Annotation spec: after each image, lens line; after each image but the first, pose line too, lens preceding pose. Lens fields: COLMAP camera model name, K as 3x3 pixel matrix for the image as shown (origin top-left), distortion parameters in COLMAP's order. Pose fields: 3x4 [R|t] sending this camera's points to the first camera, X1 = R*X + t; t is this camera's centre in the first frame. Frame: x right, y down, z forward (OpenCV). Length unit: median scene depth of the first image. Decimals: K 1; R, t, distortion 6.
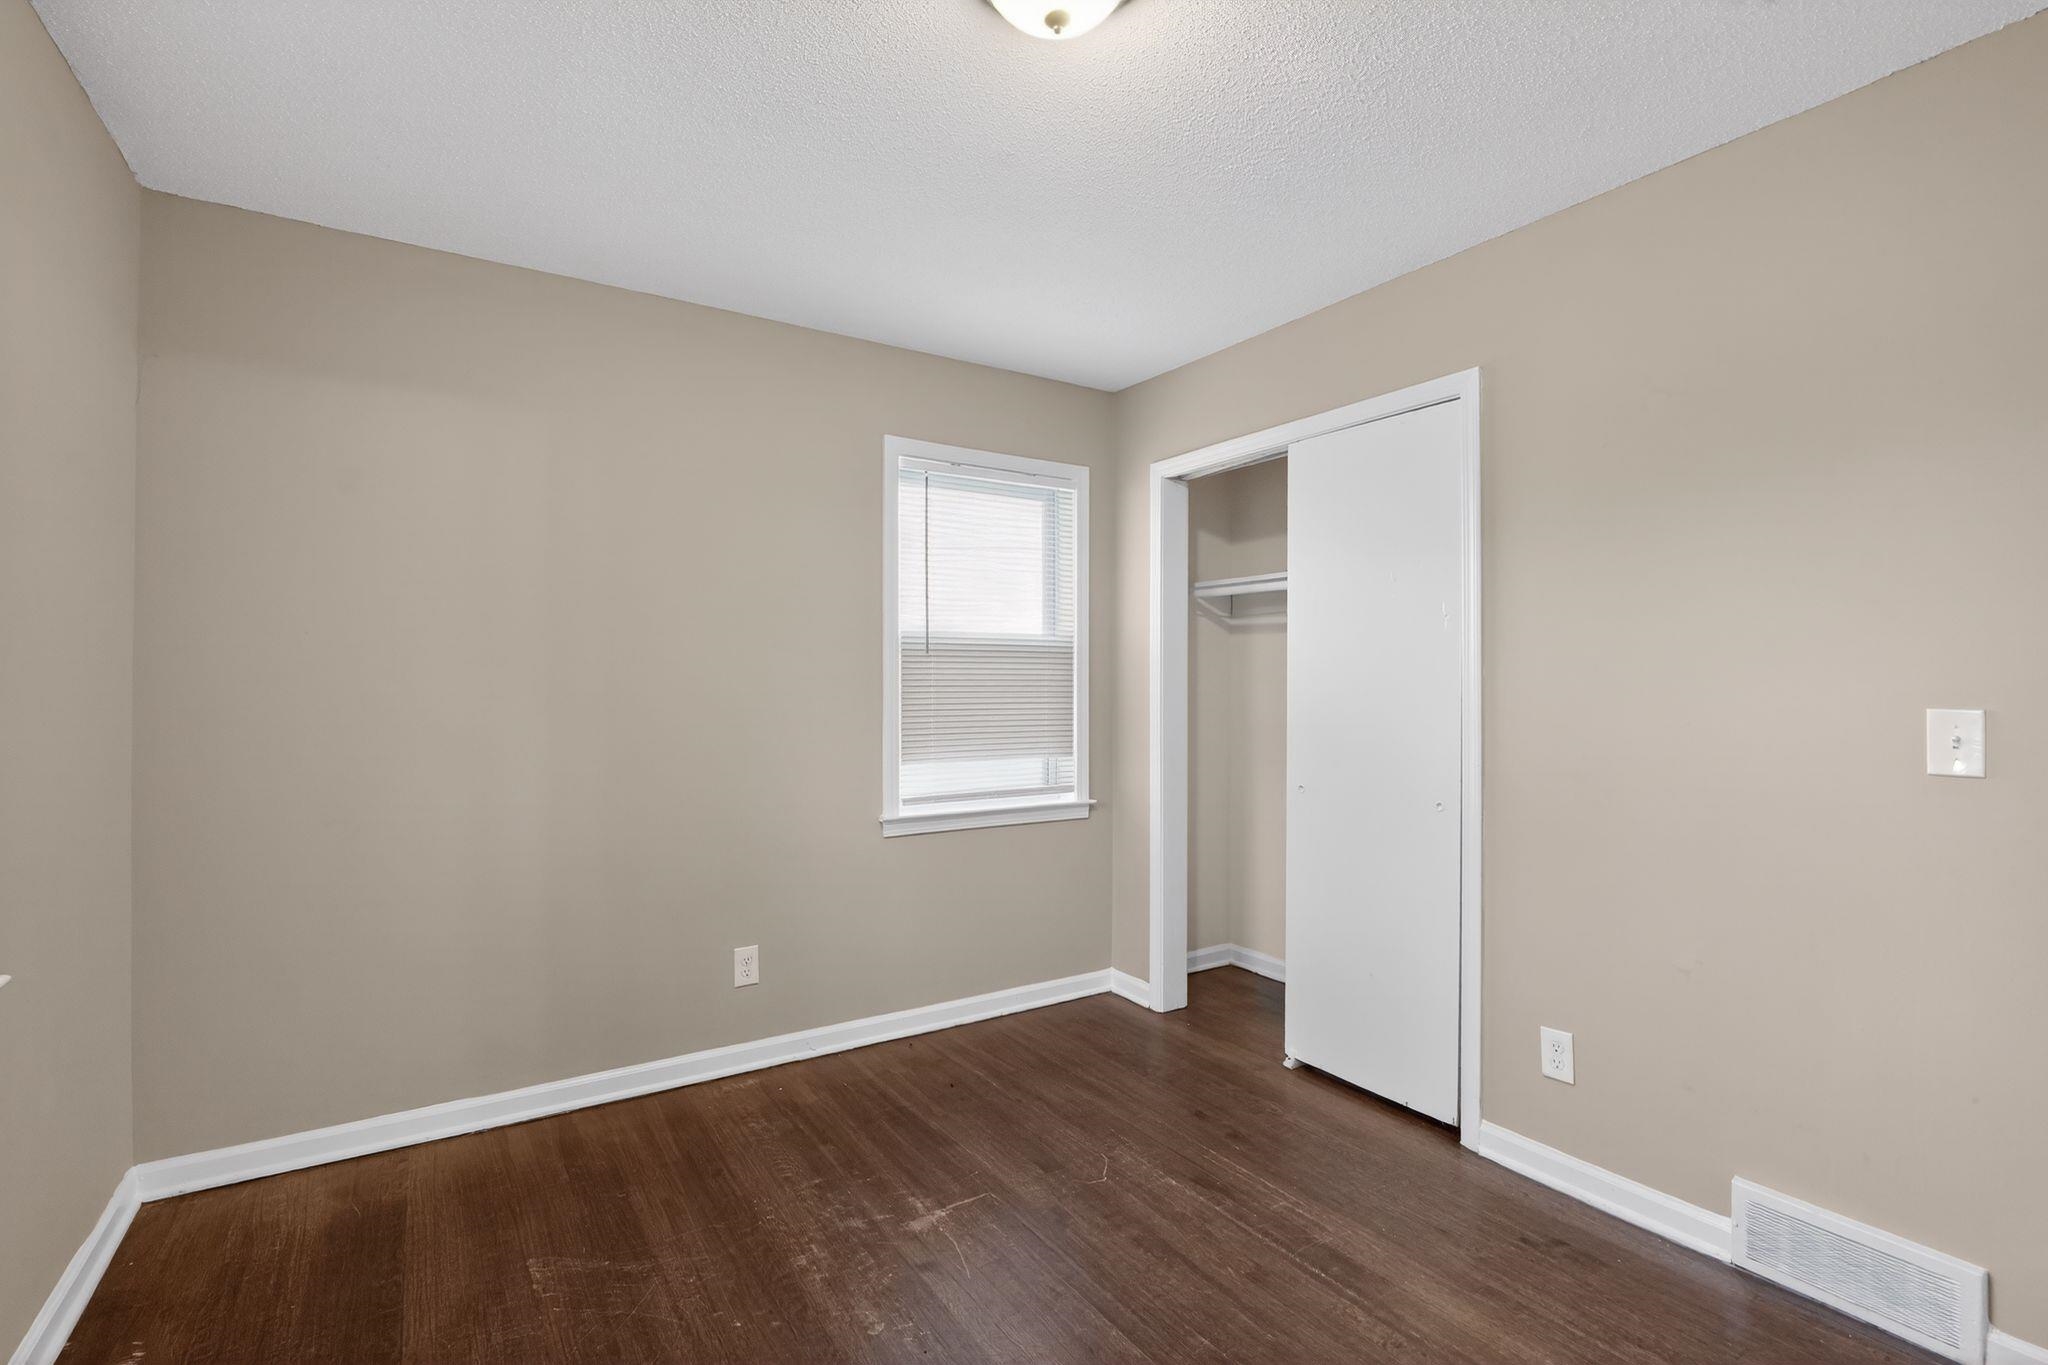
lens RADIAL K [[921.4, 0, 1024.2], [0, 921.4, 685.6], [0, 0, 1]] dist [-0.003927, 0.000614]
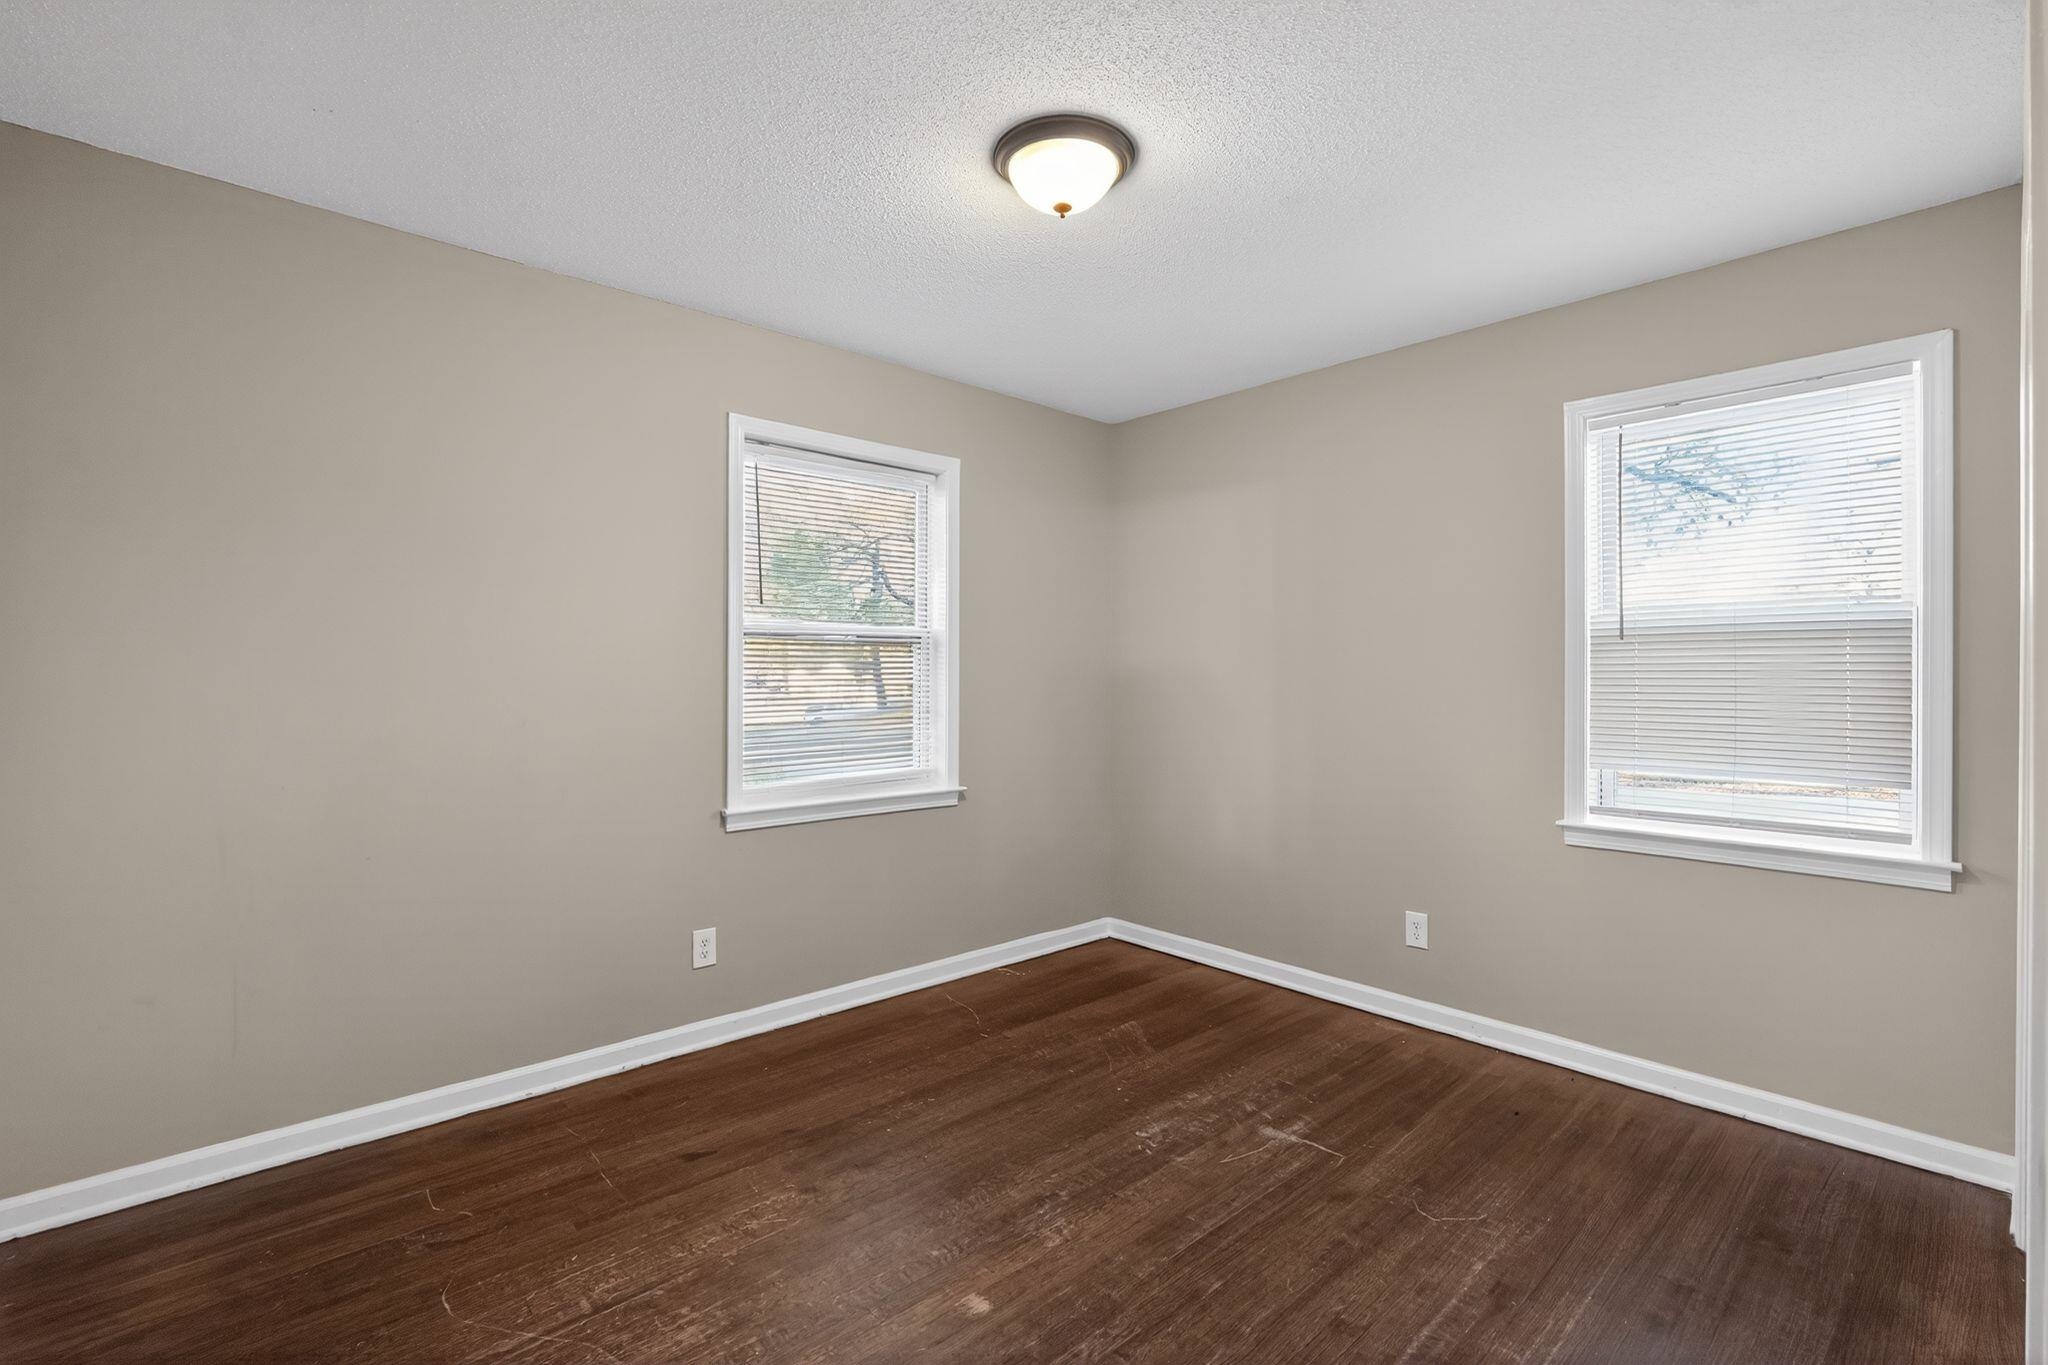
lens RADIAL K [[921.4, 0, 1026.0], [0, 921.4, 676.7], [0, 0, 1]] dist [-0.003927, 0.000614]
pose [[0.175002, 0.002722, -0.984564, 0.714611], [-0.002054, 0.999995, 0.002400, -0.002624], [0.984566, 0.001603, 0.175007, 0.345051]]
